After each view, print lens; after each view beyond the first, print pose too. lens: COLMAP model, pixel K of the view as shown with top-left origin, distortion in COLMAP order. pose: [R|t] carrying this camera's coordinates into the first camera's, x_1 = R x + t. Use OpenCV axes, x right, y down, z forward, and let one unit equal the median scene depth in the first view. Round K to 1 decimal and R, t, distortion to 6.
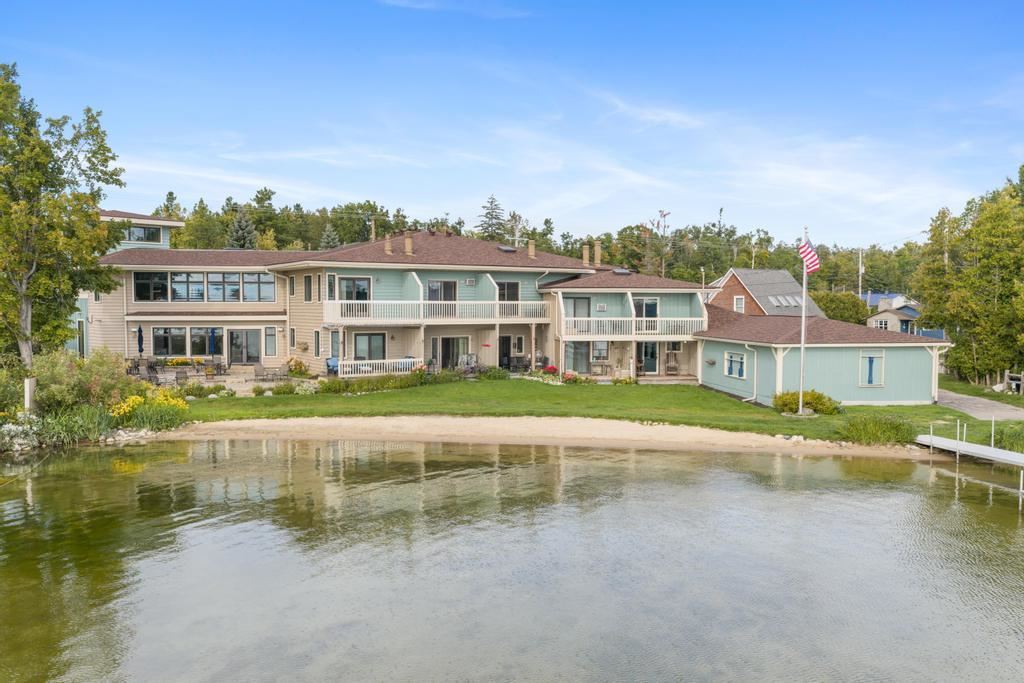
lens RADIAL K [[841.1, 0, 511.0], [0, 841.1, 341.9], [0, 0, 1]] dist [0.005467, -0.003910]
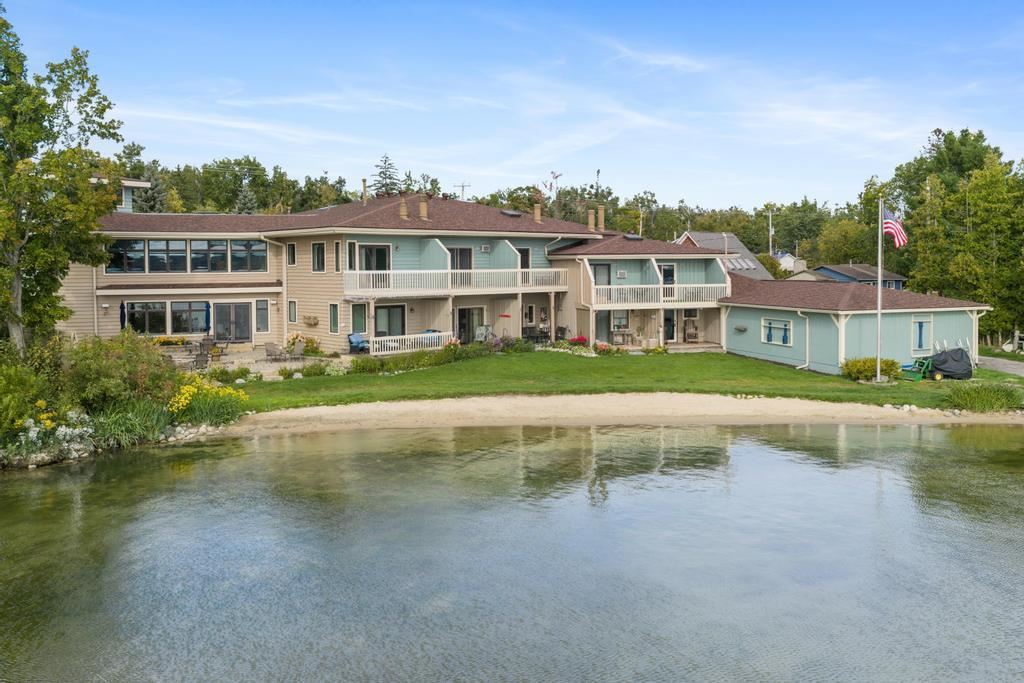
lens RADIAL K [[850.2, 0, 512.8], [0, 850.2, 323.1], [0, 0, 1]] dist [0.003141, -0.014095]
pose [[0.984900, -0.020824, 0.171868, -0.193506], [0.016802, 0.999551, 0.024827, -0.011878], [-0.172308, -0.021564, 0.984807, 0.062387]]
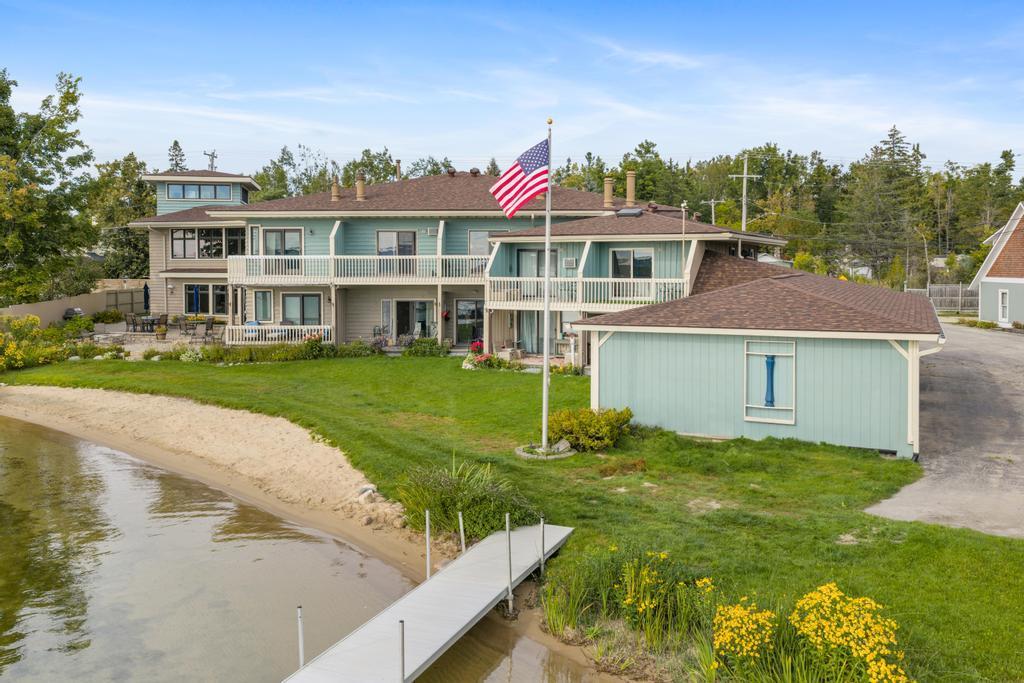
lens RADIAL K [[850.2, 0, 512.8], [0, 850.2, 323.1], [0, 0, 1]] dist [0.003141, -0.014095]
pose [[0.836464, 0.035013, -0.546903, 0.483458], [-0.019696, 0.999233, 0.033848, -0.014321], [0.547668, -0.017541, 0.836512, 0.389279]]
